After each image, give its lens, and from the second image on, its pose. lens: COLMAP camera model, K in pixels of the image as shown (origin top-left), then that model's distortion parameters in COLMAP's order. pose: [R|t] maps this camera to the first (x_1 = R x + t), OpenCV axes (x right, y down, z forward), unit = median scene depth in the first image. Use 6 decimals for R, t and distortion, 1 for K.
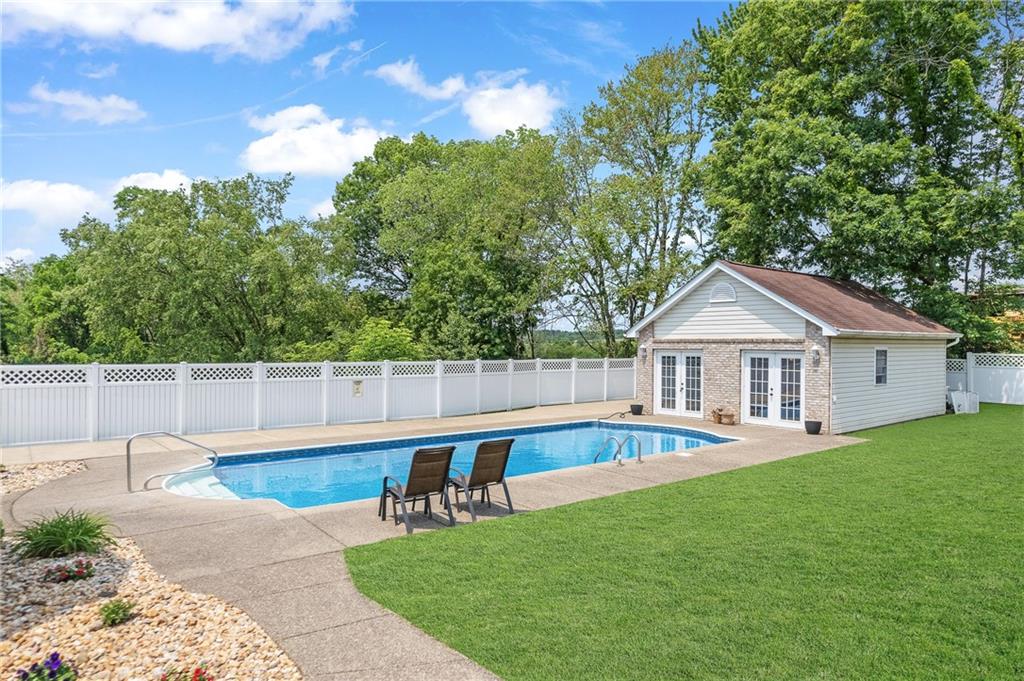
lens RADIAL K [[685.5, 0, 514.7], [0, 685.5, 343.2], [0, 0, 1]] dist [-0.072616, -0.003157]
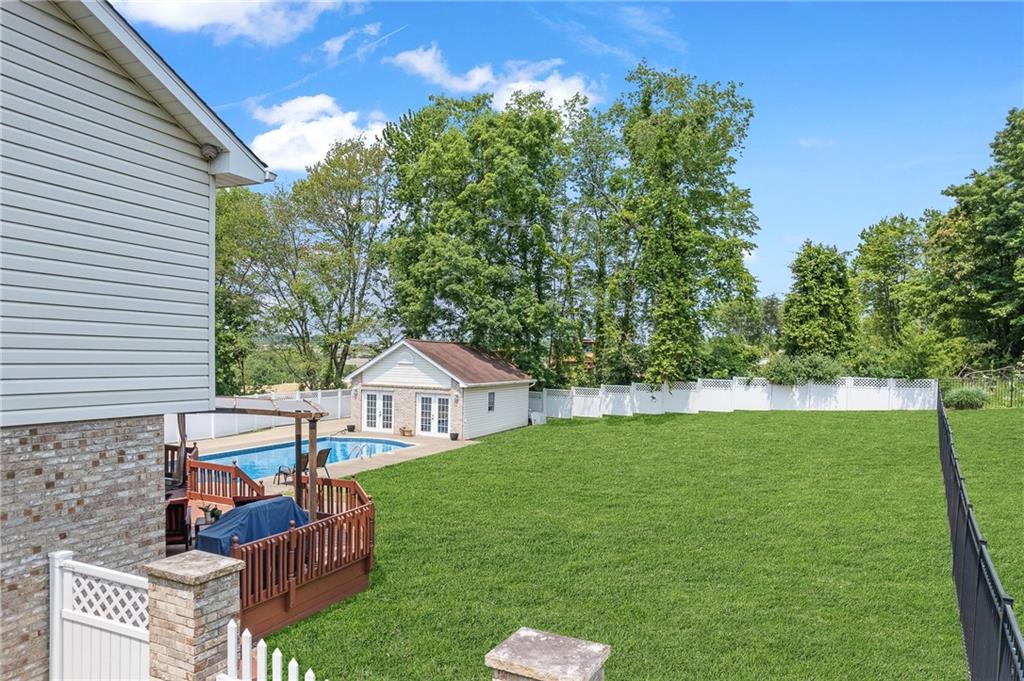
lens RADIAL K [[685.5, 0, 514.3], [0, 685.5, 342.6], [0, 0, 1]] dist [-0.072616, -0.003157]
pose [[0.886412, 0.017939, 0.462550, -0.235358], [-0.012096, 0.999805, -0.015595, -0.086979], [-0.462740, 0.008229, 0.886456, -0.613243]]
